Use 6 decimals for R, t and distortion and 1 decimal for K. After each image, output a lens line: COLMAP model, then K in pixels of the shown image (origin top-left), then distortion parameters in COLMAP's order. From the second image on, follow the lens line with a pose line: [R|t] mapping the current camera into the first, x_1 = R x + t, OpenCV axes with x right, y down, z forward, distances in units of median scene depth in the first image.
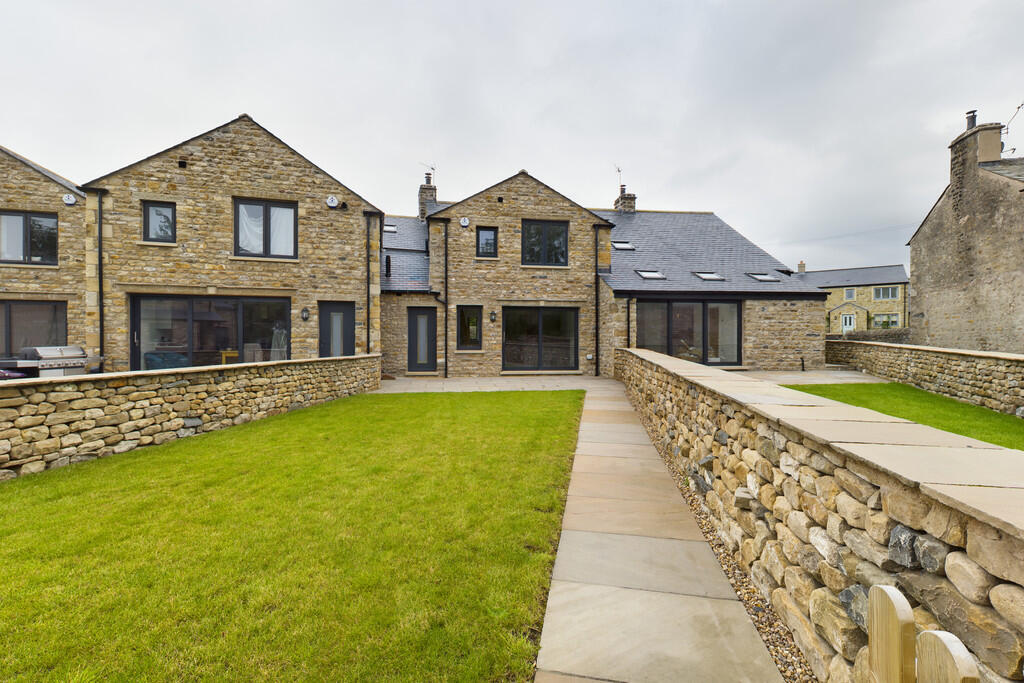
lens RADIAL K [[432.2, 0, 507.2], [0, 432.2, 339.5], [0, 0, 1]] dist [-0.000835, 0.000376]
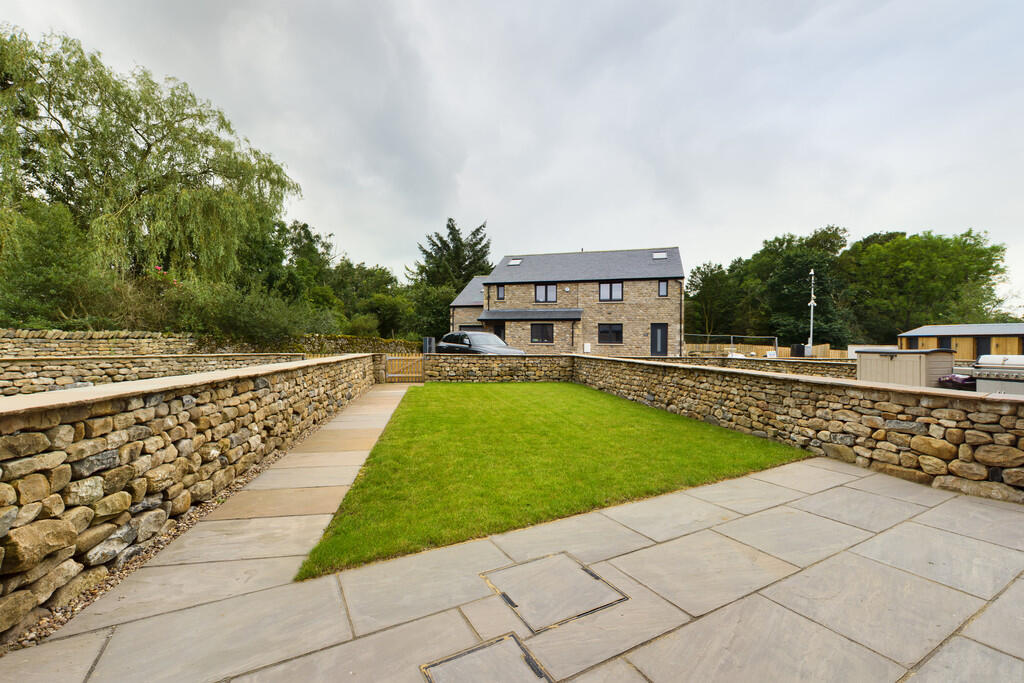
lens RADIAL K [[432.2, 0, 513.0], [0, 432.2, 341.0], [0, 0, 1]] dist [-0.000835, 0.000376]
pose [[-0.932378, -0.008323, -0.361390, 0.123025], [-0.007098, 0.999964, -0.004718, -0.001533], [0.361416, -0.001834, -0.932403, 0.891741]]
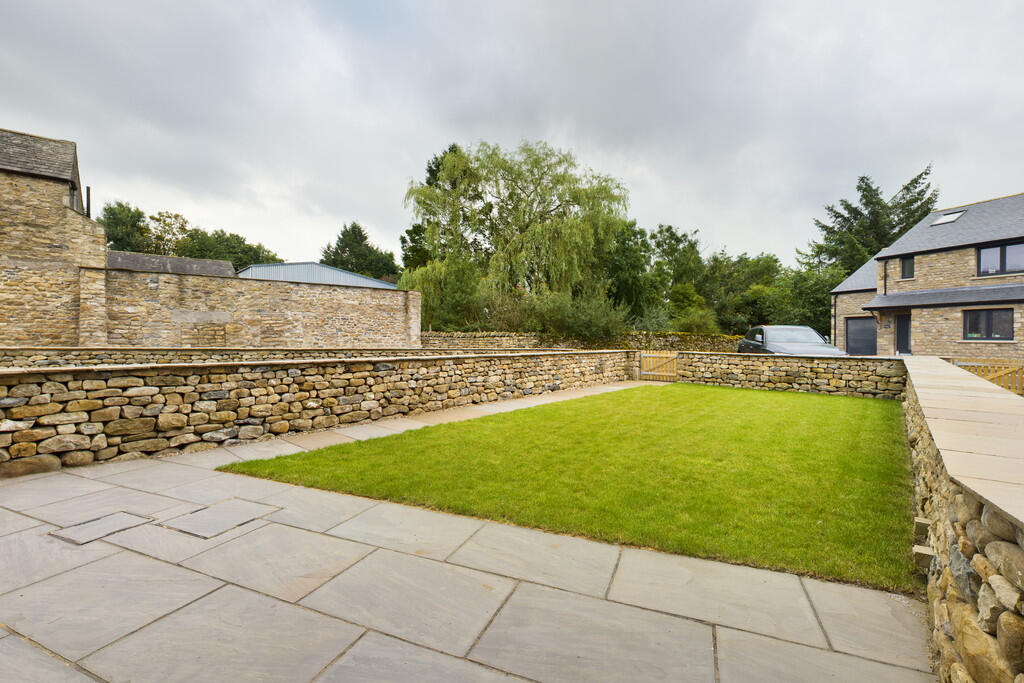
lens RADIAL K [[432.2, 0, 511.0], [0, 432.2, 342.5], [0, 0, 1]] dist [-0.000835, 0.000376]
pose [[-0.857905, -0.008969, 0.513730, -0.152020], [-0.004155, 0.999936, 0.010518, -0.002674], [-0.513792, 0.006889, -0.857887, 0.863645]]
